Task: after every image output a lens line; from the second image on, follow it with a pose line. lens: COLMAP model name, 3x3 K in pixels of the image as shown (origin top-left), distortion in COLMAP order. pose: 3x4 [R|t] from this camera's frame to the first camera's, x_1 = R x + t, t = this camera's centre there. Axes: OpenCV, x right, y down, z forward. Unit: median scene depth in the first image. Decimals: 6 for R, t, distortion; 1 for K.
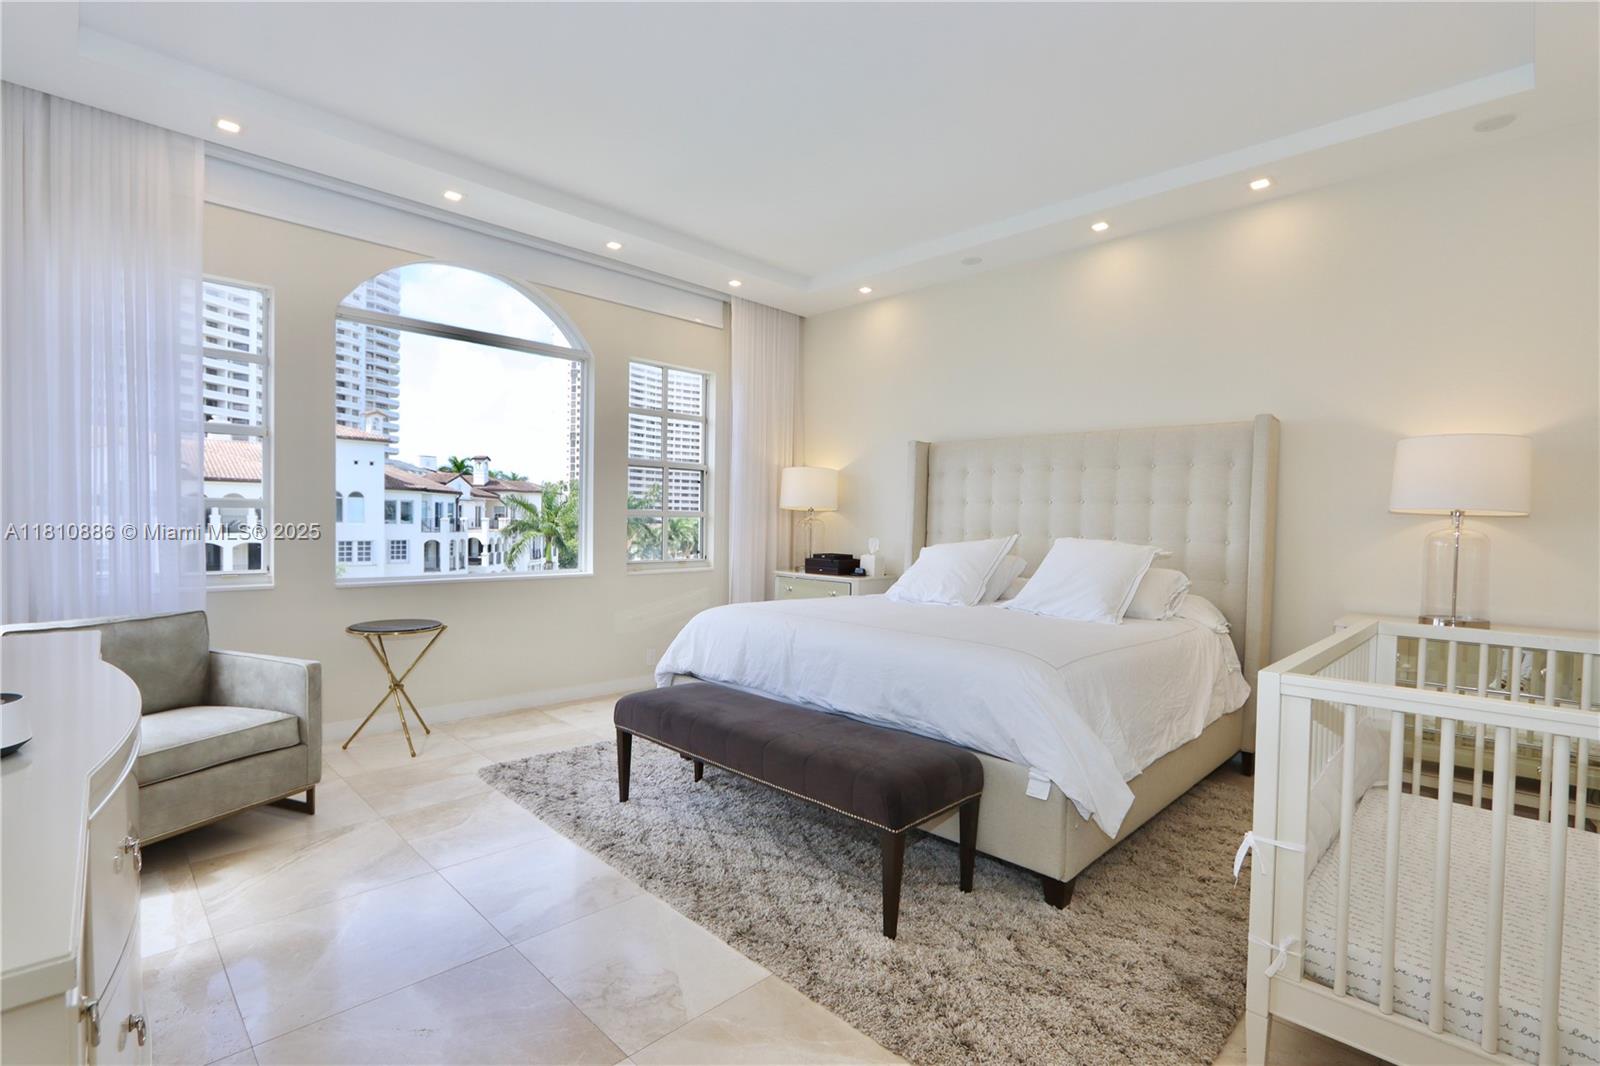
lens RADIAL K [[739.8, 0, 804.0], [0, 739.8, 540.2], [0, 0, 1]] dist [-0.016287, 0.002136]
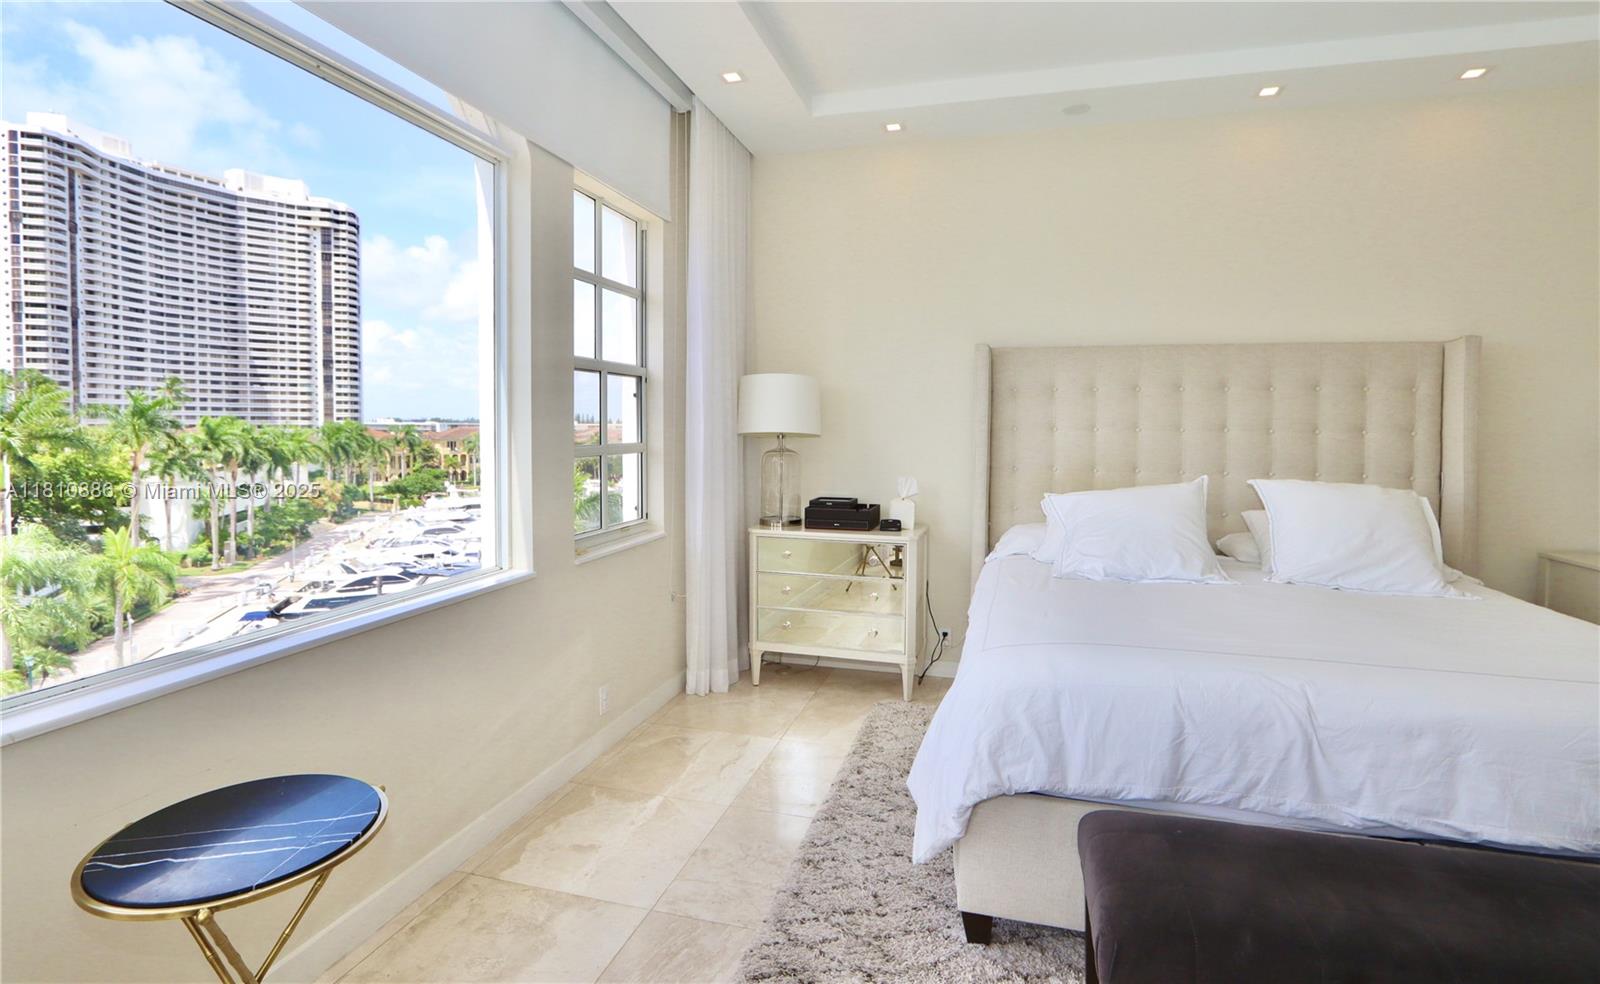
lens RADIAL K [[756.5, 0, 807.8], [0, 756.5, 451.5], [0, 0, 1]] dist [-0.012500, 0.000493]
pose [[0.871792, -0.029790, 0.488970, -0.372900], [0.022270, 0.999527, 0.021190, -0.048103], [-0.489371, -0.007583, 0.872043, 0.428885]]
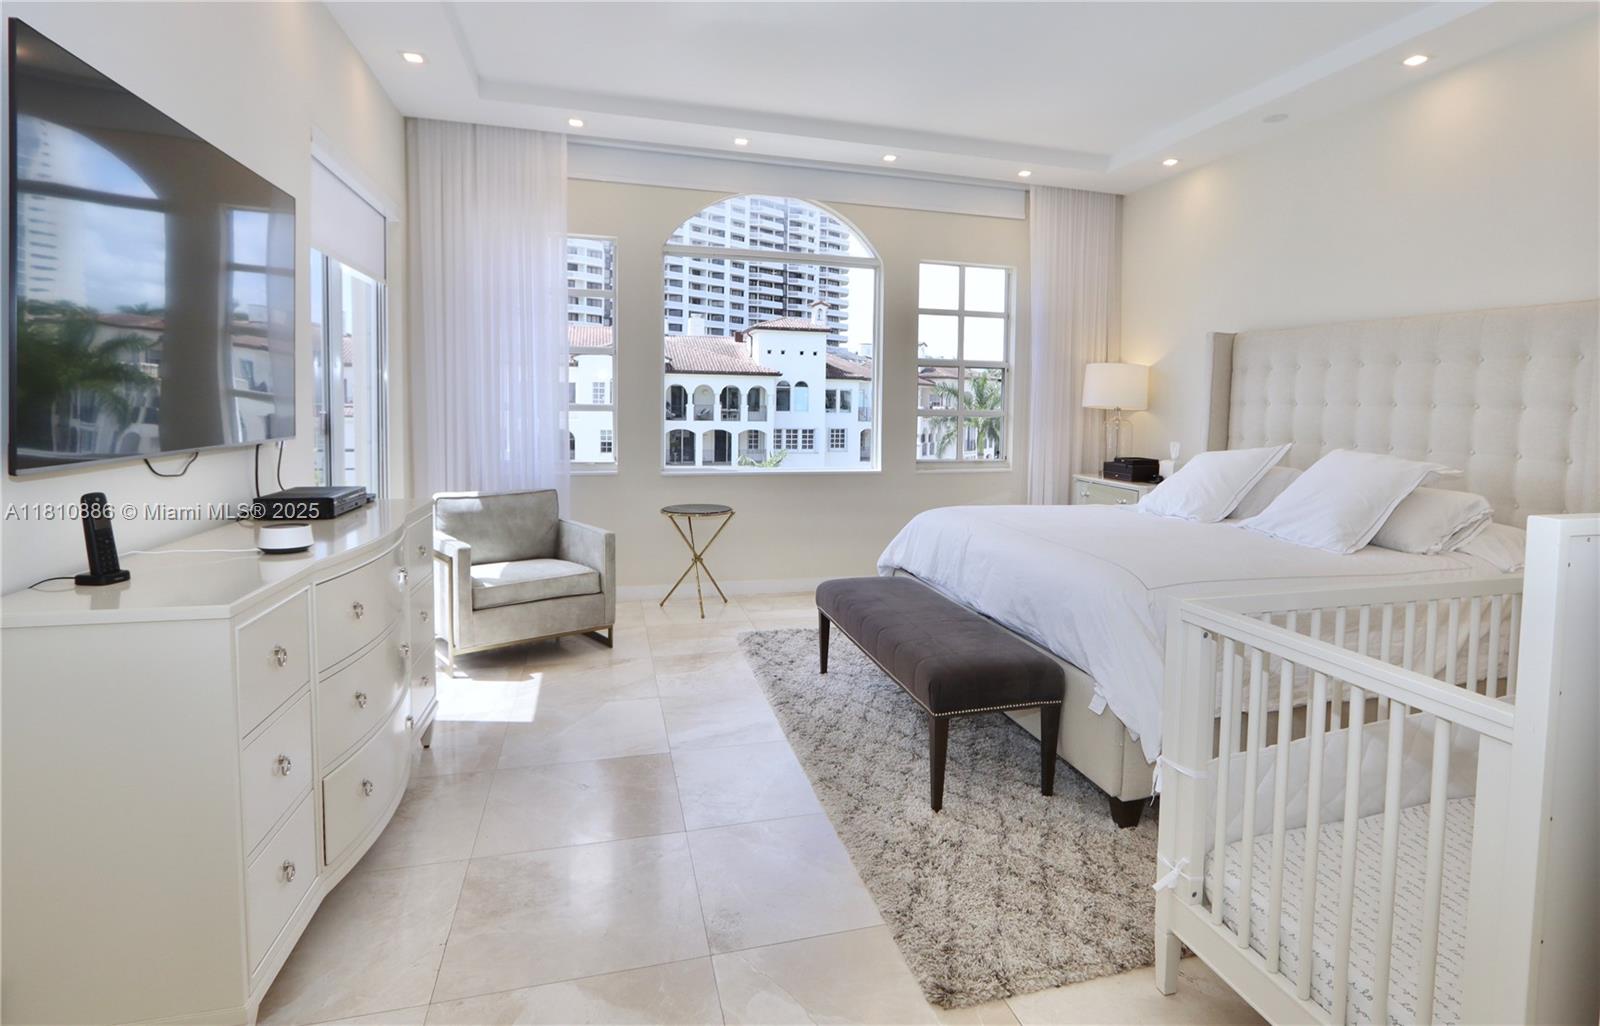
lens RADIAL K [[842.7, 0, 874.1], [0, 842.7, 448.8], [0, 0, 1]] dist [-0.014593, 0.000812]
pose [[0.889235, 0.023408, -0.456852, 0.250270], [-0.013858, 0.999610, 0.024245, -0.014998], [0.457241, -0.015229, 0.889212, -0.069127]]
